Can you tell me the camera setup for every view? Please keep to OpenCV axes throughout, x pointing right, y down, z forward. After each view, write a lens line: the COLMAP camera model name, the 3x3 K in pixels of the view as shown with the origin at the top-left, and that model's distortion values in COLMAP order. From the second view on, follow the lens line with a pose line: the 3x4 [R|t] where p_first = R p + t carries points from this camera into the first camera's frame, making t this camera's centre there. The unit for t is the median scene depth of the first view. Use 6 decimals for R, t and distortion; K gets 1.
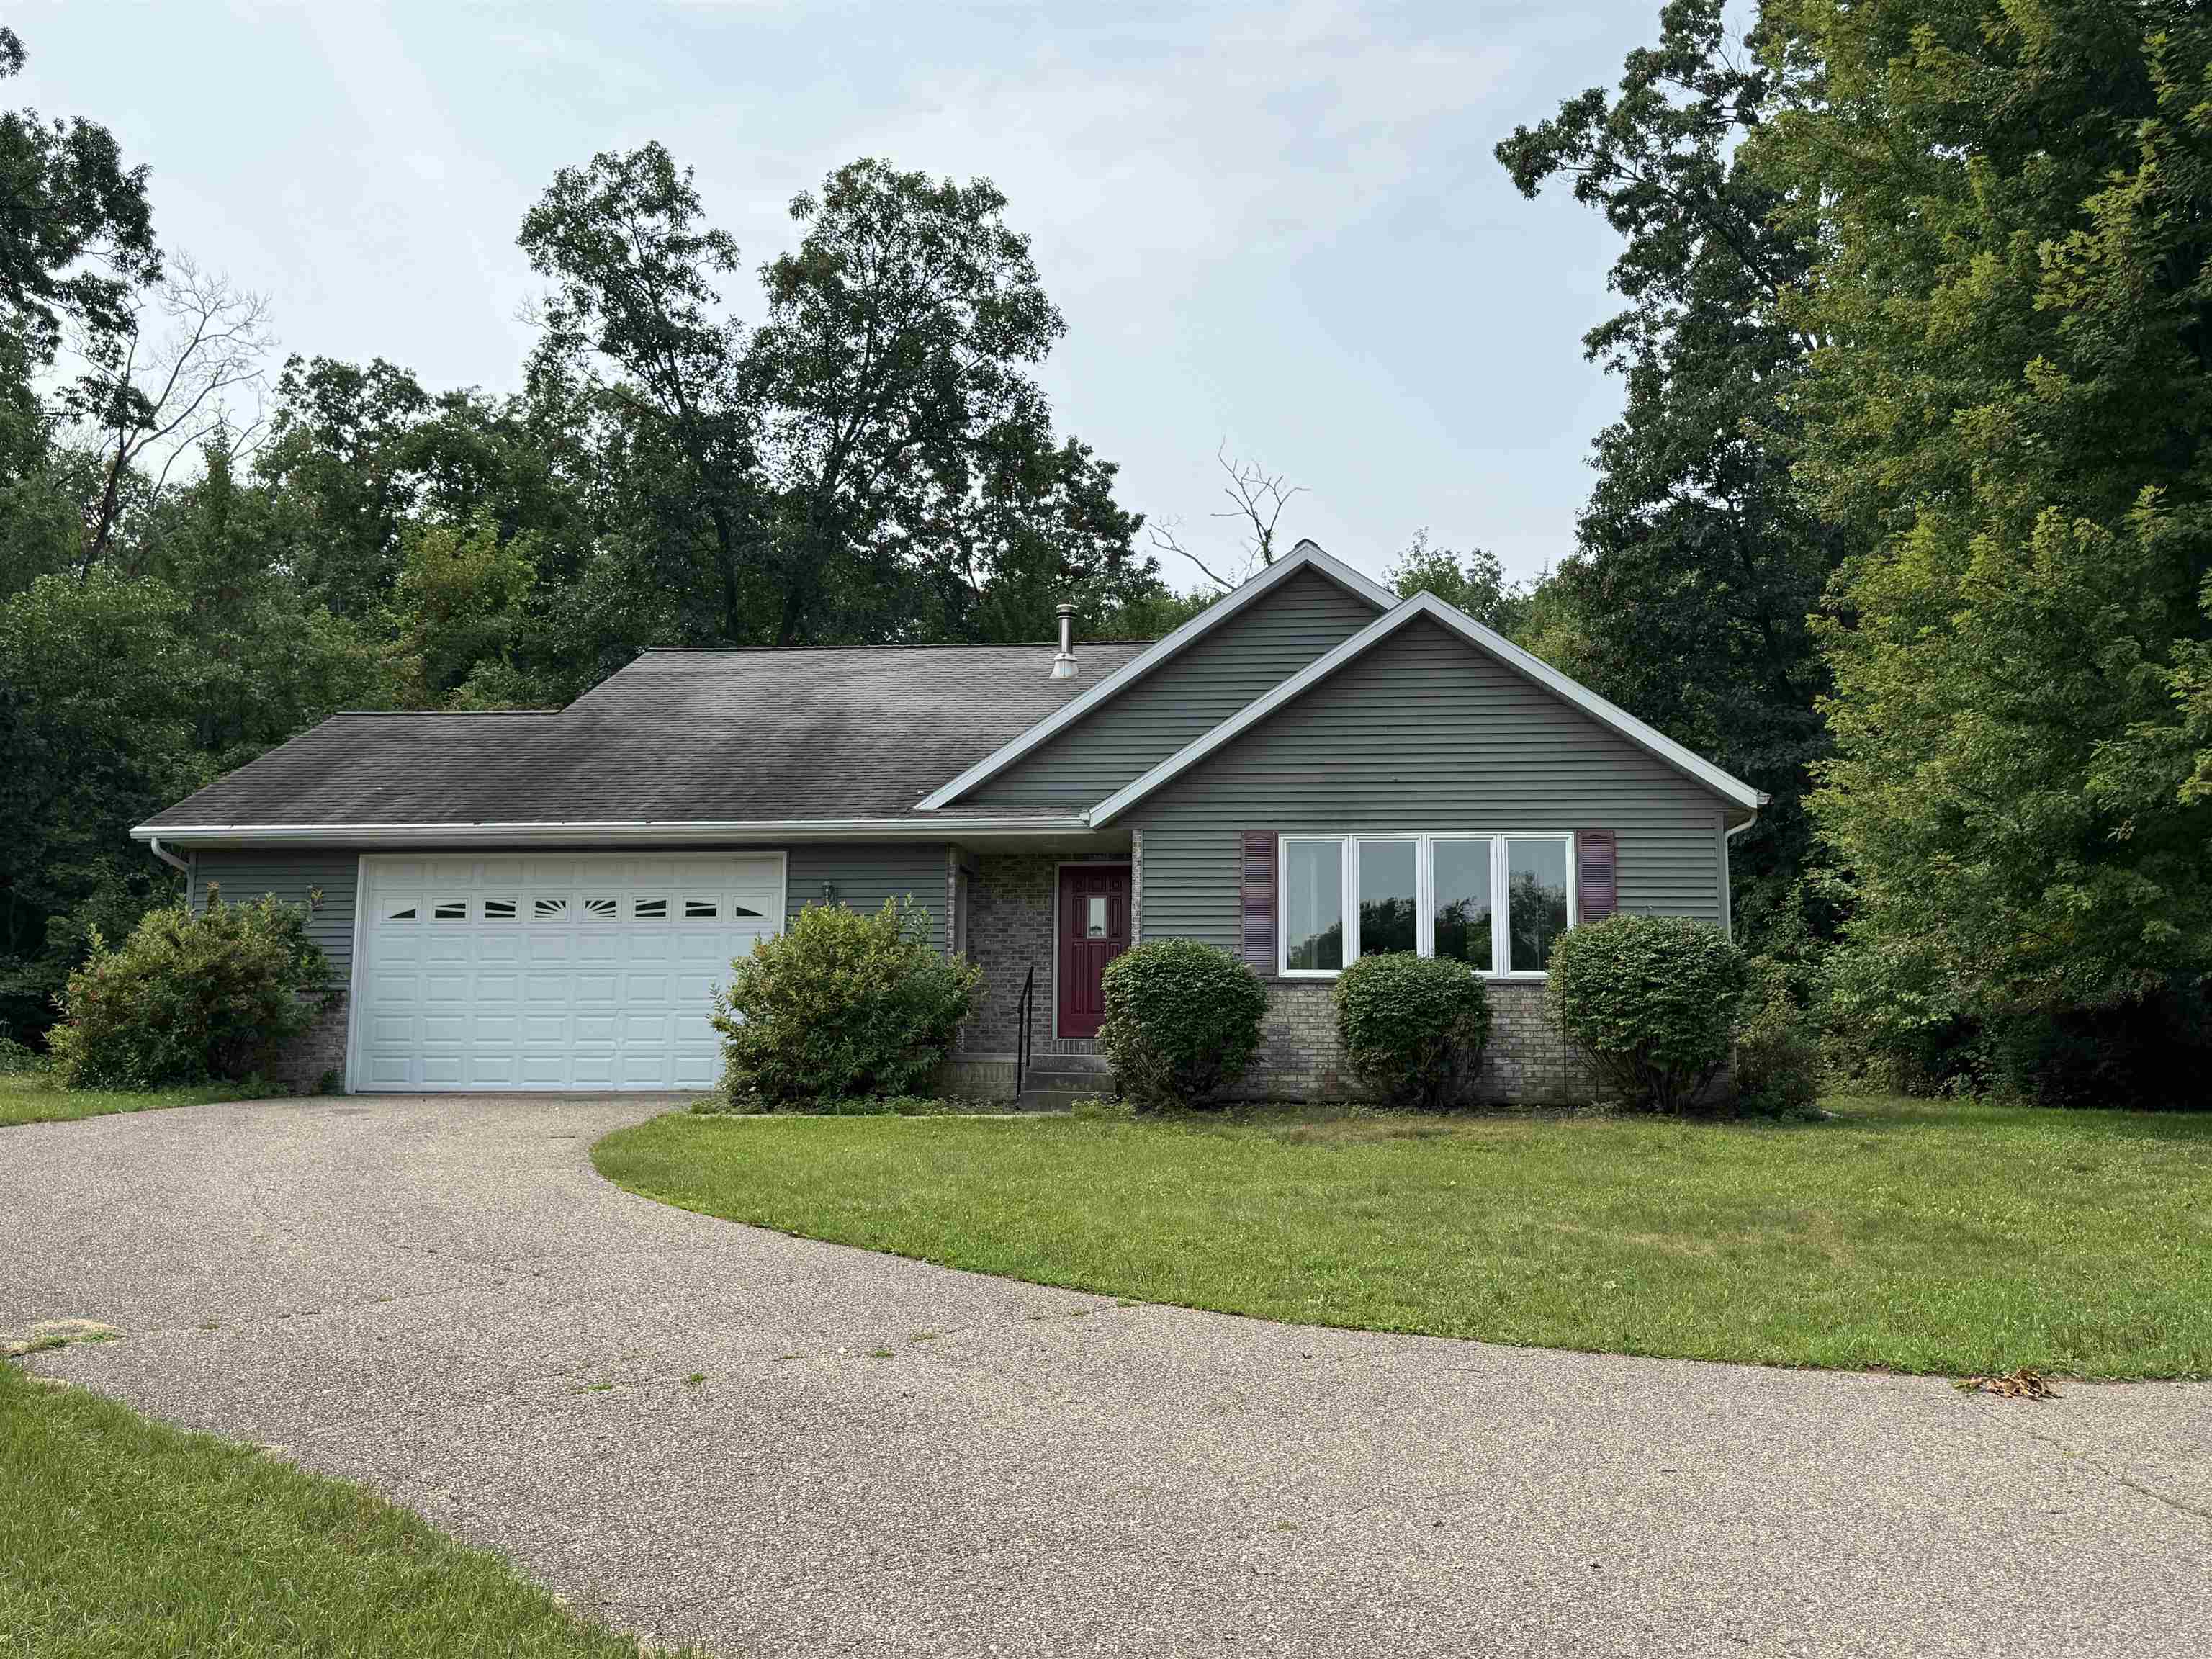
lens RADIAL K [[2002.2, 0, 1106.0], [0, 2002.2, 829.5], [0, 0, 1]] dist [0.175383, -0.424936]
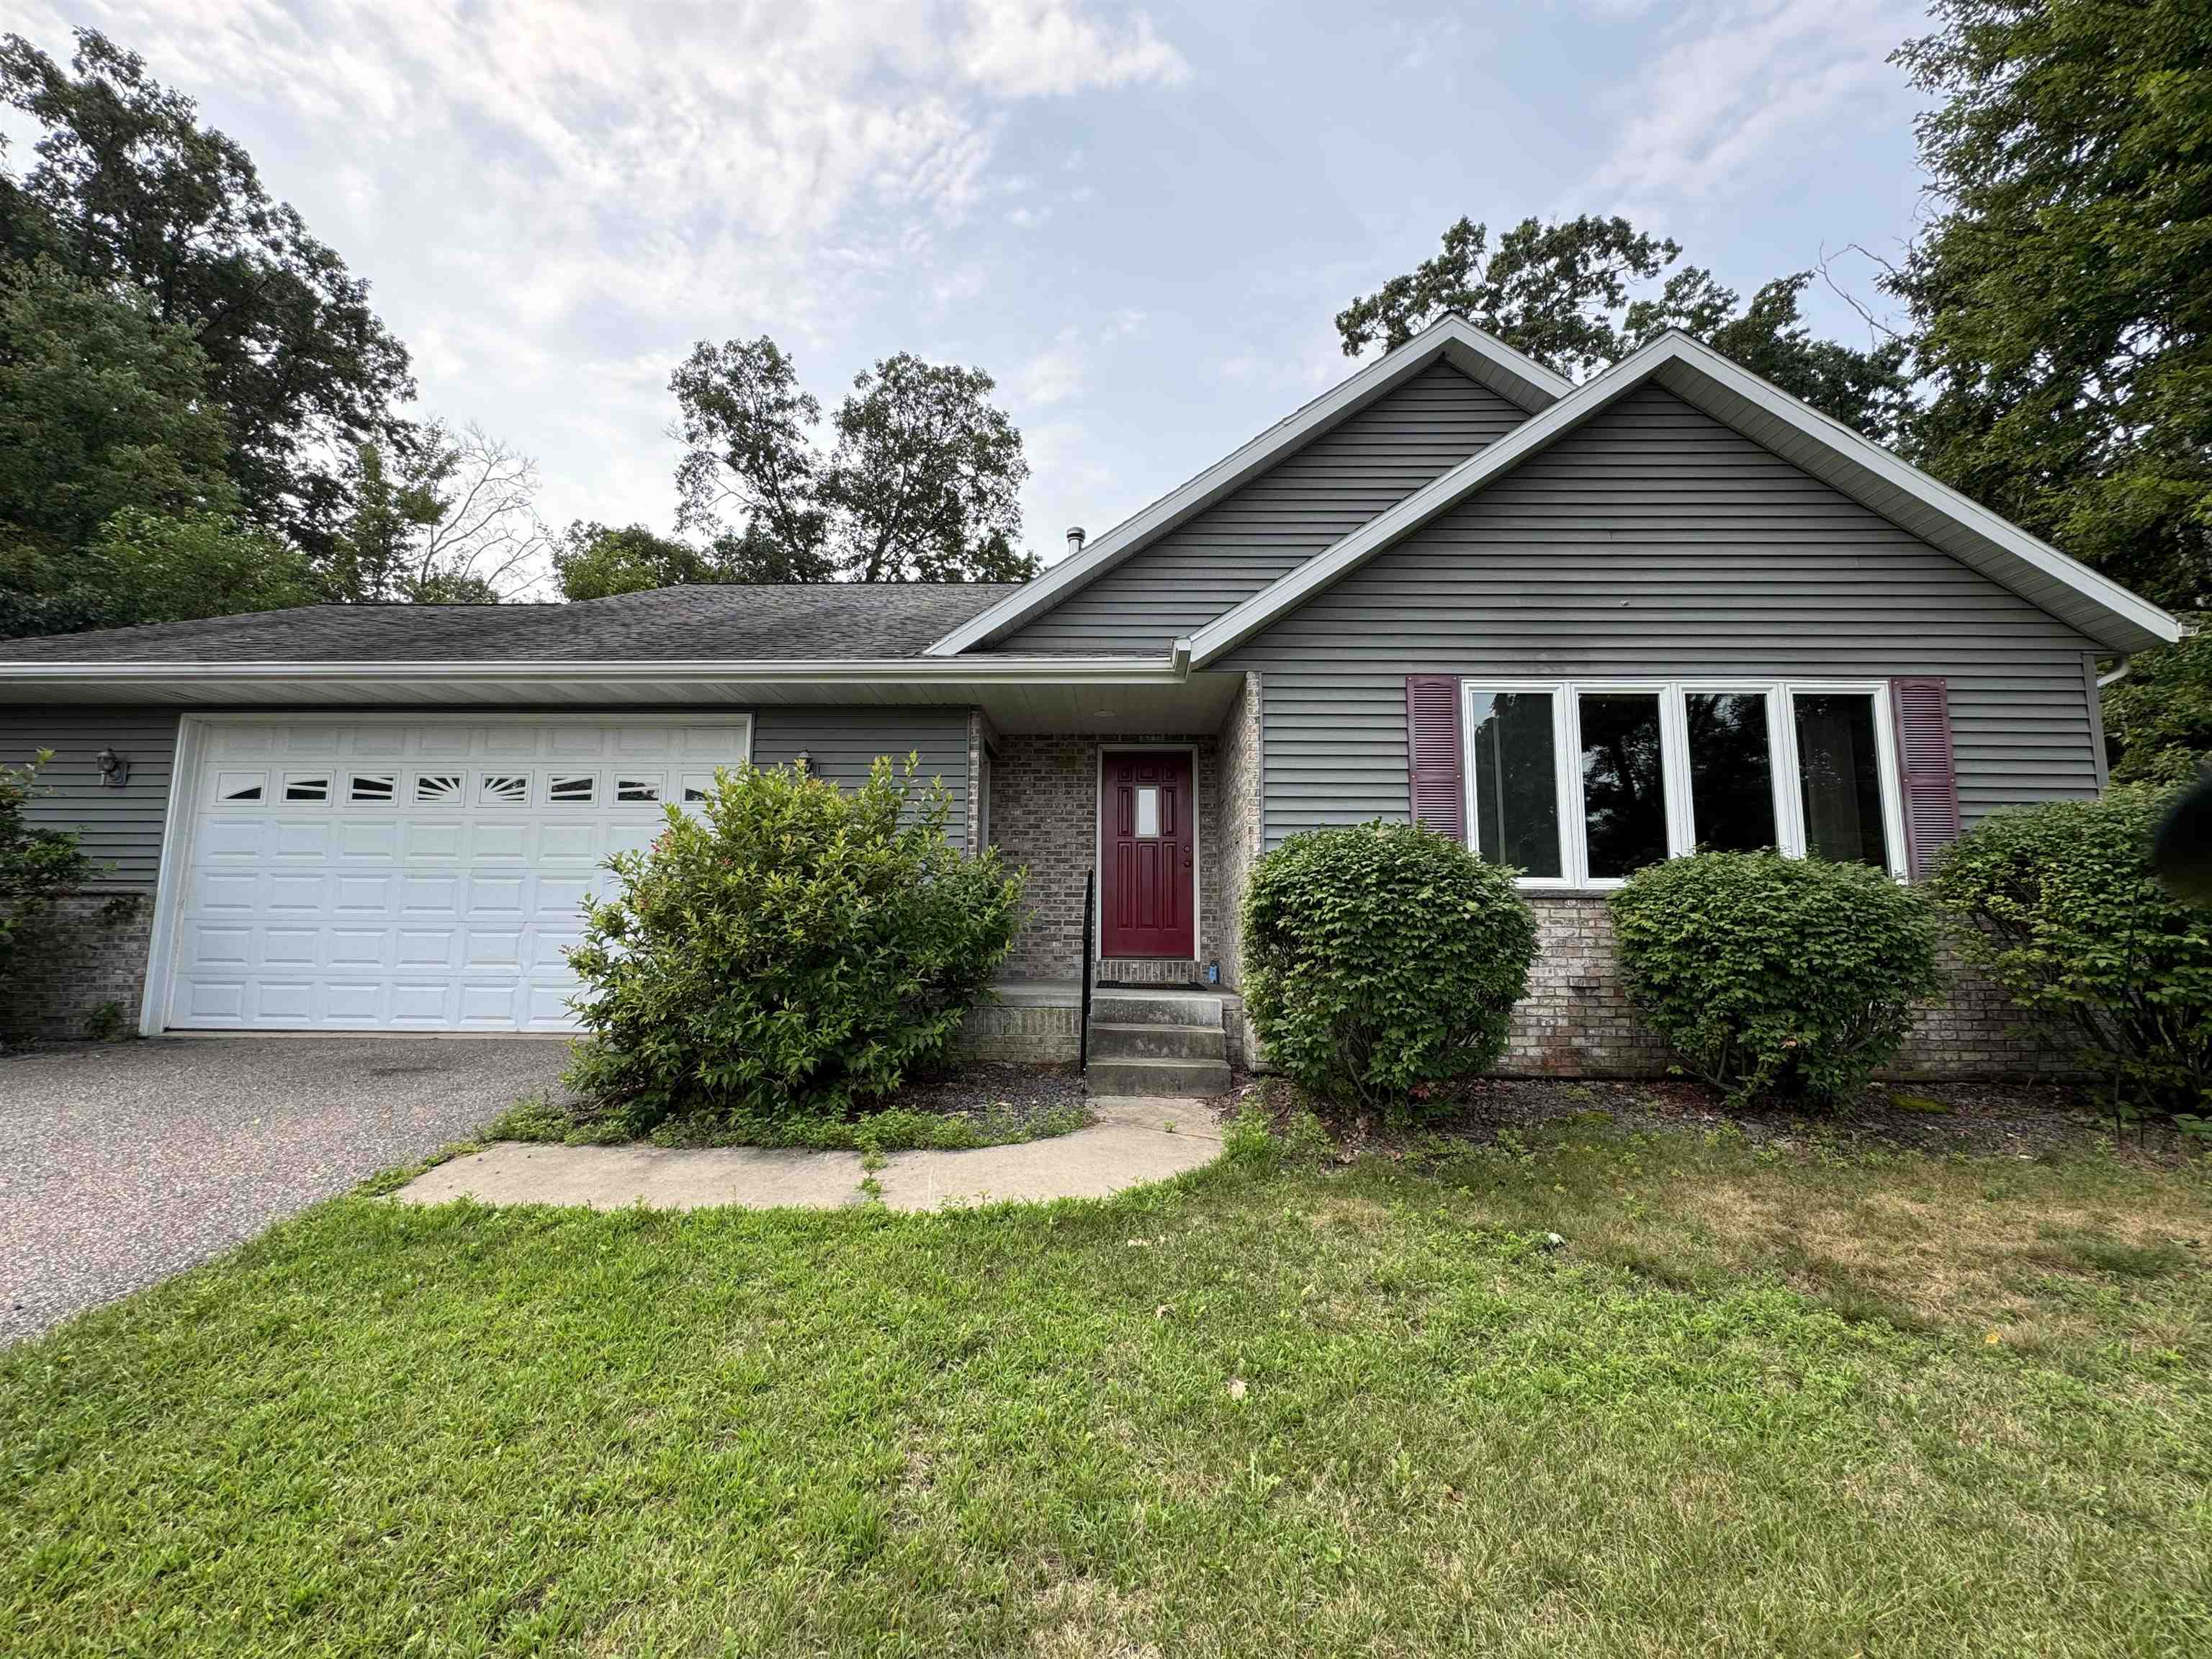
lens RADIAL K [[887.9, 0, 1106.0], [0, 887.9, 829.5], [0, 0, 1]] dist [-0.014243, 0.000003]
pose [[0.995018, 0.010567, 0.099130, -0.059405], [-0.012527, 0.999738, 0.019166, 0.045308], [-0.098902, -0.020312, 0.994890, 0.651771]]
